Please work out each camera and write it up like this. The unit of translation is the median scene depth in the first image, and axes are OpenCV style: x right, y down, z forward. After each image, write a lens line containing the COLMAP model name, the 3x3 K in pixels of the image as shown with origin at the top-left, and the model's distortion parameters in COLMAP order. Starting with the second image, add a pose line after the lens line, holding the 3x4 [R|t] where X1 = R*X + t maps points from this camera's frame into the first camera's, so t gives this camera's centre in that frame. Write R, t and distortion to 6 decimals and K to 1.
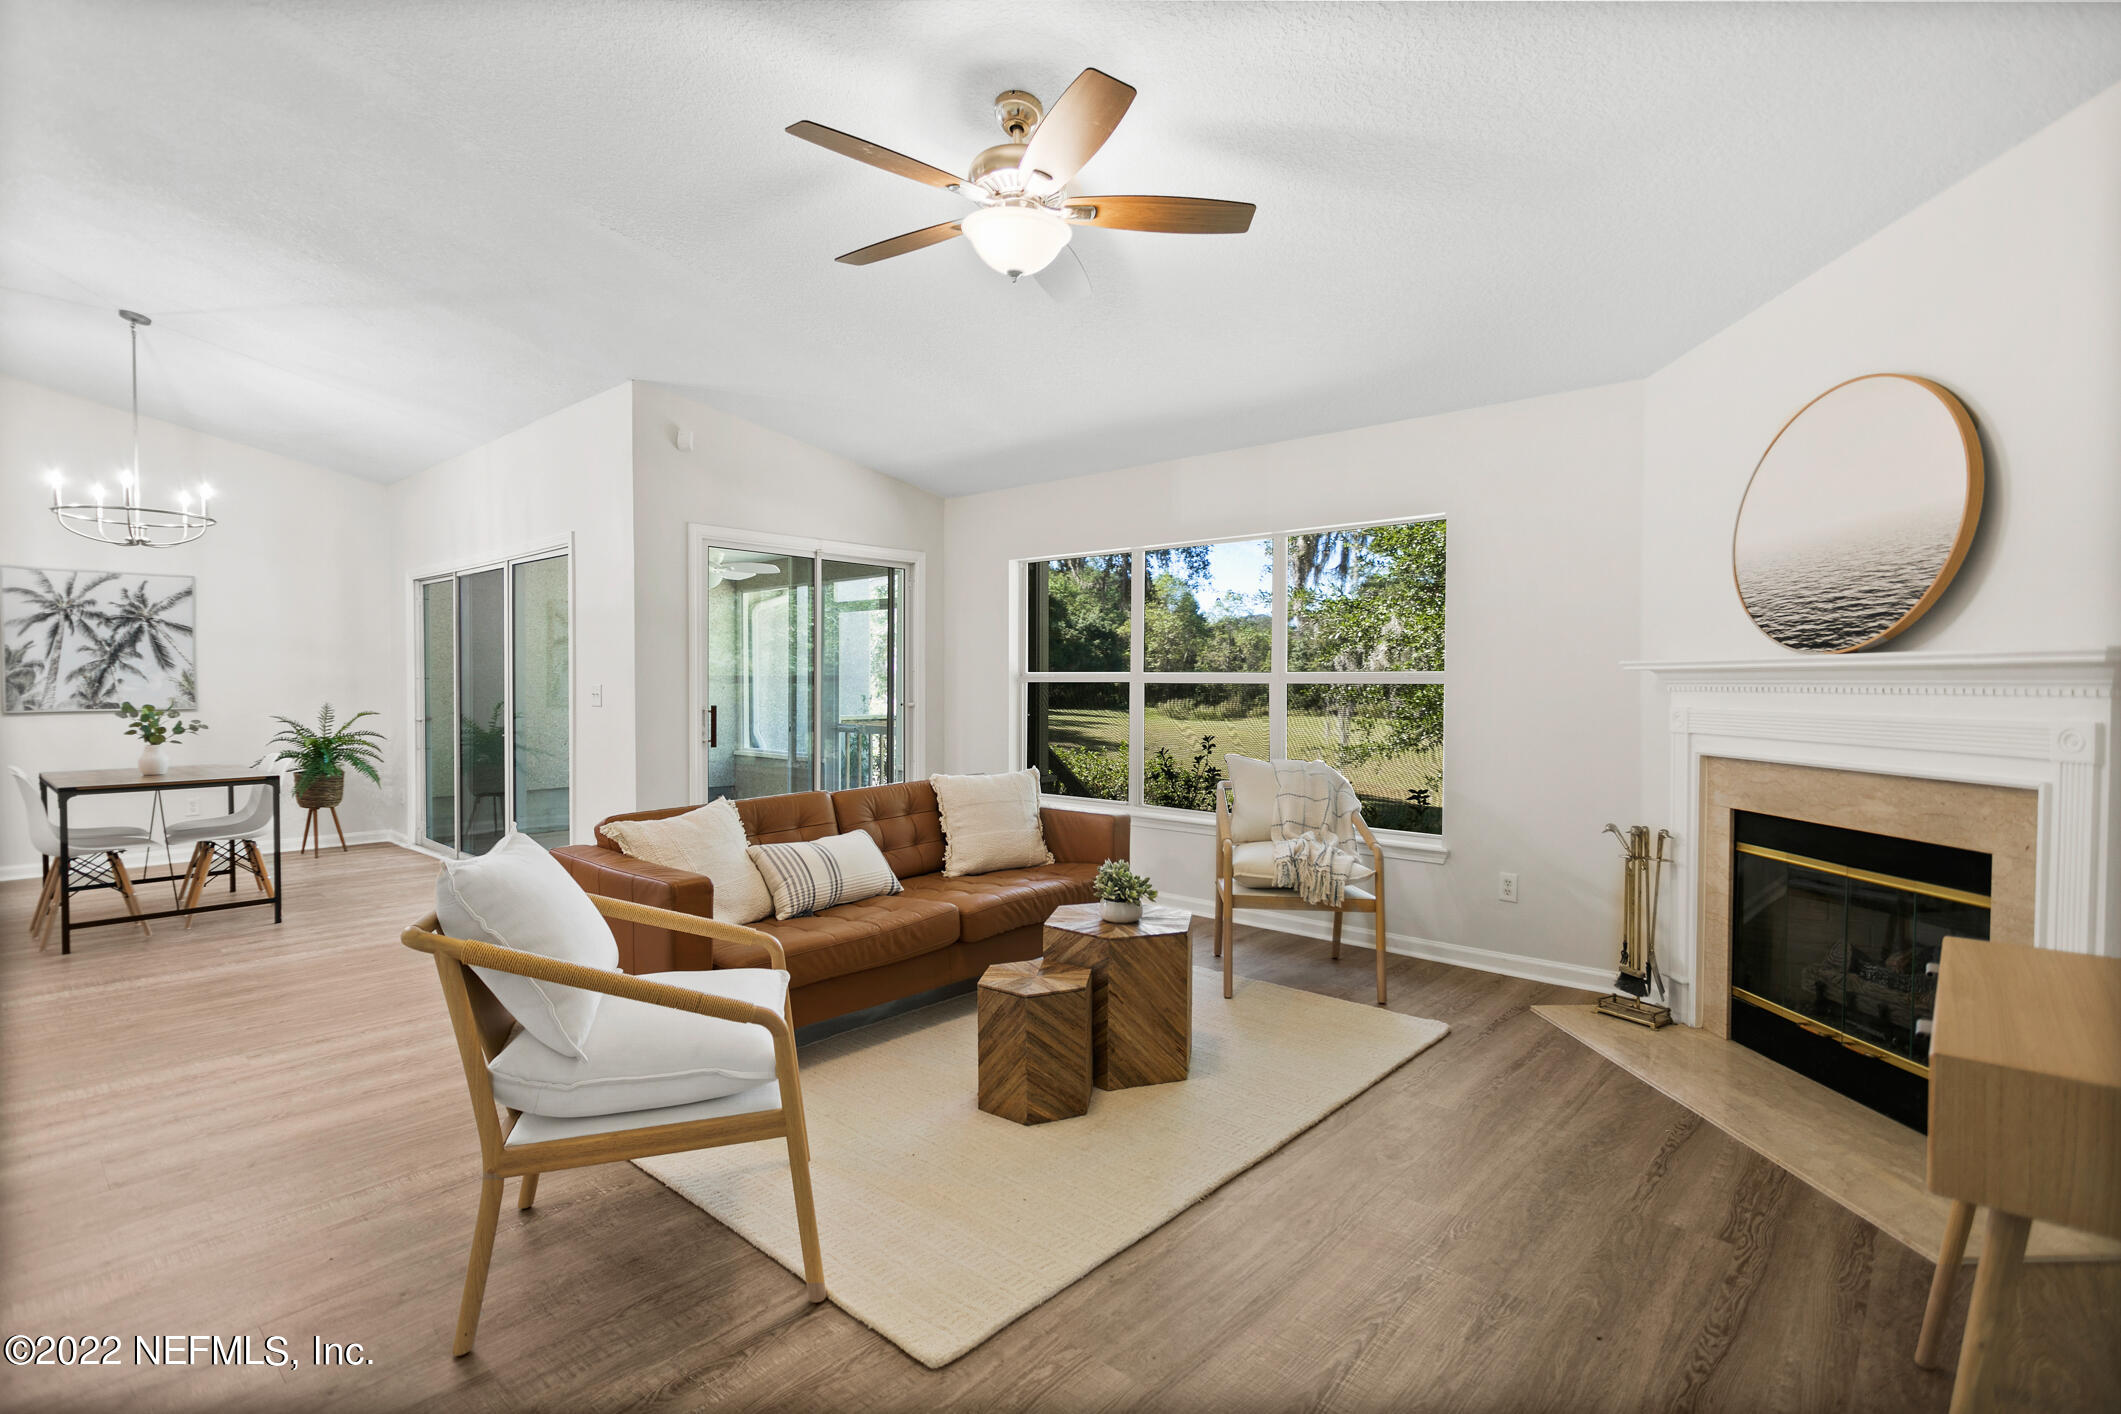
lens RADIAL K [[1005.5, 0, 1074.1], [0, 1005.5, 708.4], [0, 0, 1]] dist [0.013517, 0.000071]
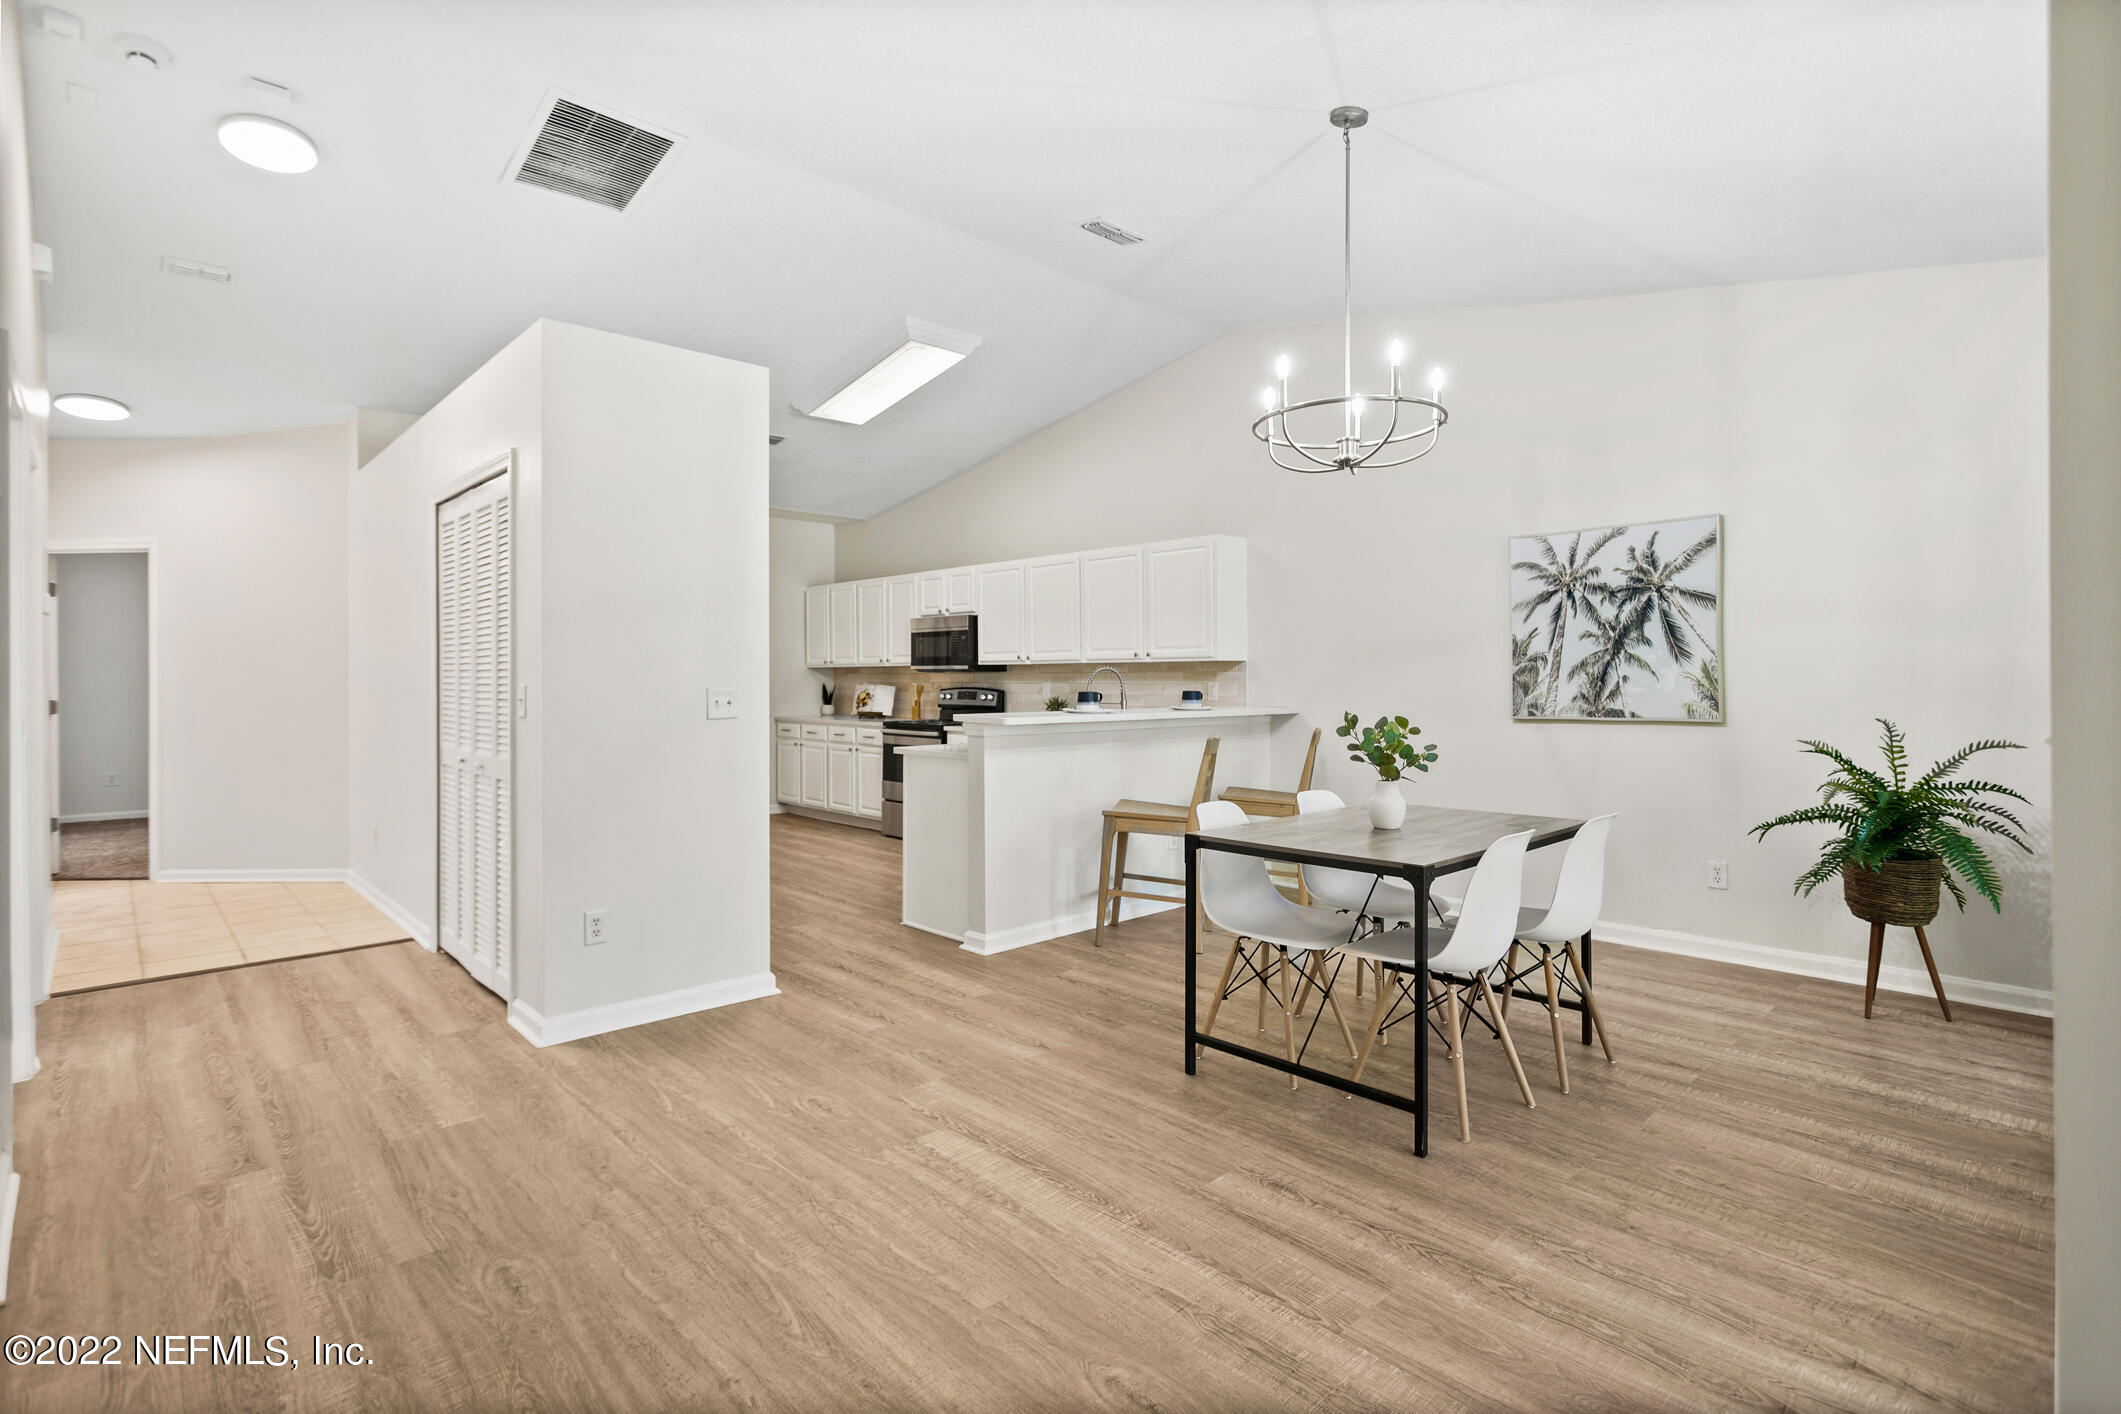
lens RADIAL K [[1005.5, 0, 1091.1], [0, 1005.5, 673.9], [0, 0, 1]] dist [0.013517, 0.000071]
pose [[-0.086344, -0.005204, -0.996252, -0.210792], [-0.022845, 0.999734, -0.003242, -0.019826], [0.996003, 0.022479, -0.086440, 0.699246]]
